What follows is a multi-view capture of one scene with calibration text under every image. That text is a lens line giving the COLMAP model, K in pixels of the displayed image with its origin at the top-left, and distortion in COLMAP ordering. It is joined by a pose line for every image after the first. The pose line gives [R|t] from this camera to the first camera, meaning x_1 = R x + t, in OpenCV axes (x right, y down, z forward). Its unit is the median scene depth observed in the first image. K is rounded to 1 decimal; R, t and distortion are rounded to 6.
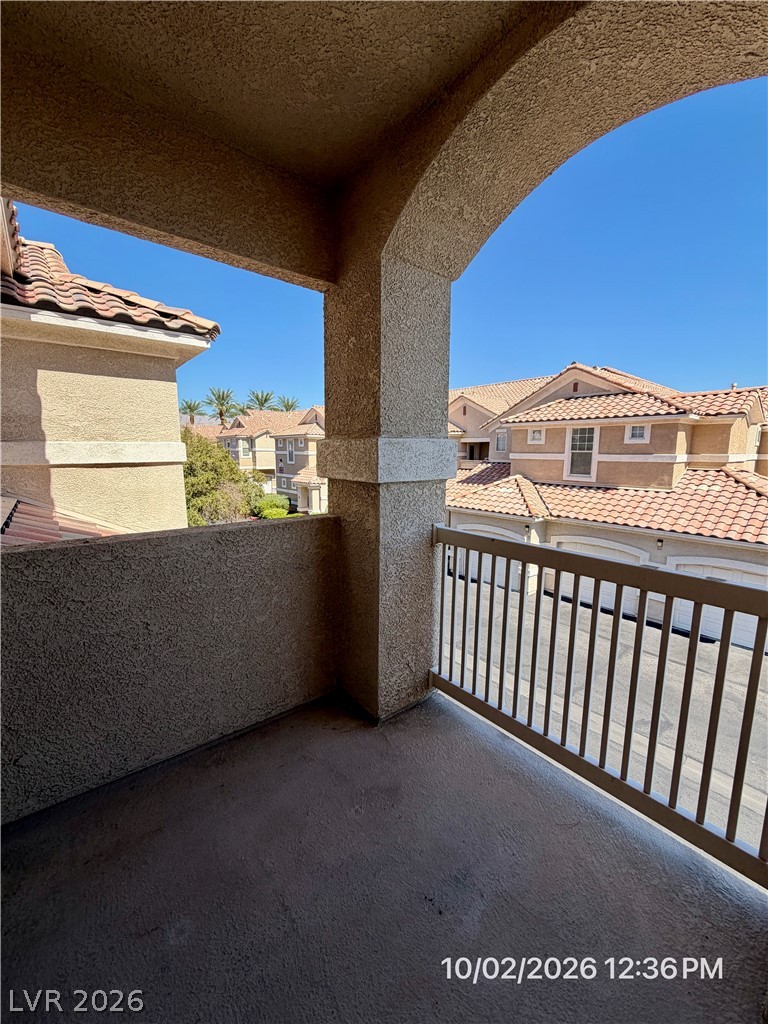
lens RADIAL K [[409.6, 0, 383.8], [0, 409.6, 513.0], [0, 0, 1]] dist [-0.000500, -0.000287]
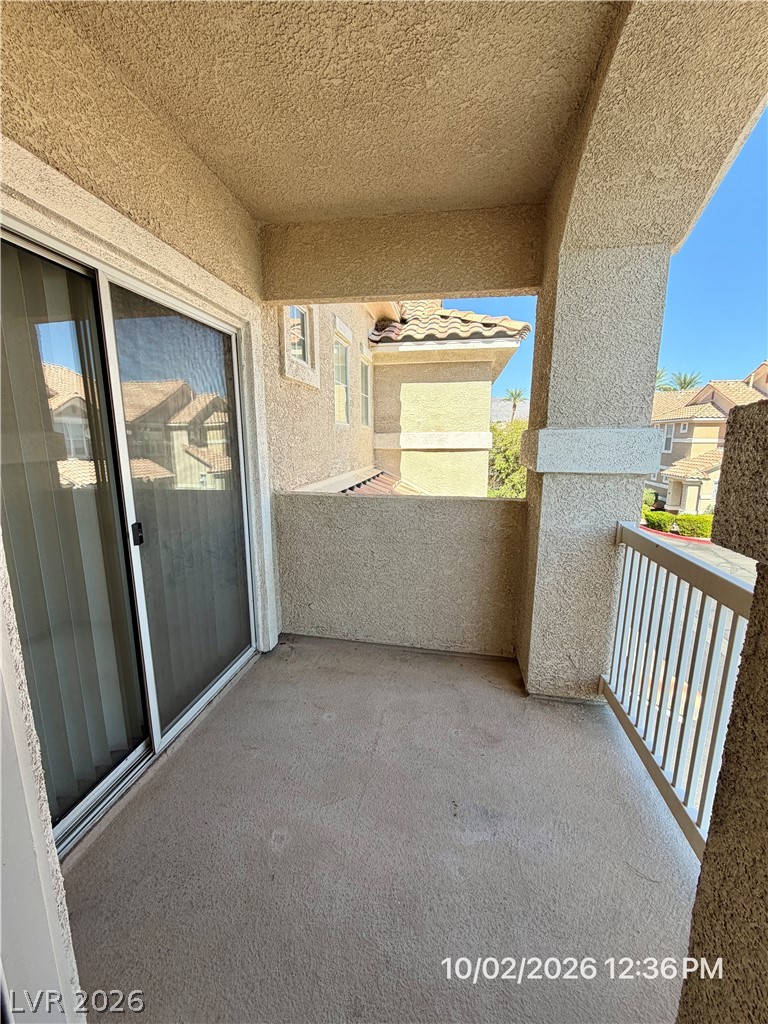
lens RADIAL K [[409.6, 0, 383.0], [0, 409.6, 514.4], [0, 0, 1]] dist [-0.000500, -0.000287]
pose [[0.651264, 0.138543, -0.746098, 0.450843], [-0.112224, 0.989966, 0.085866, -0.008149], [0.750507, 0.027809, 0.660277, -0.008476]]
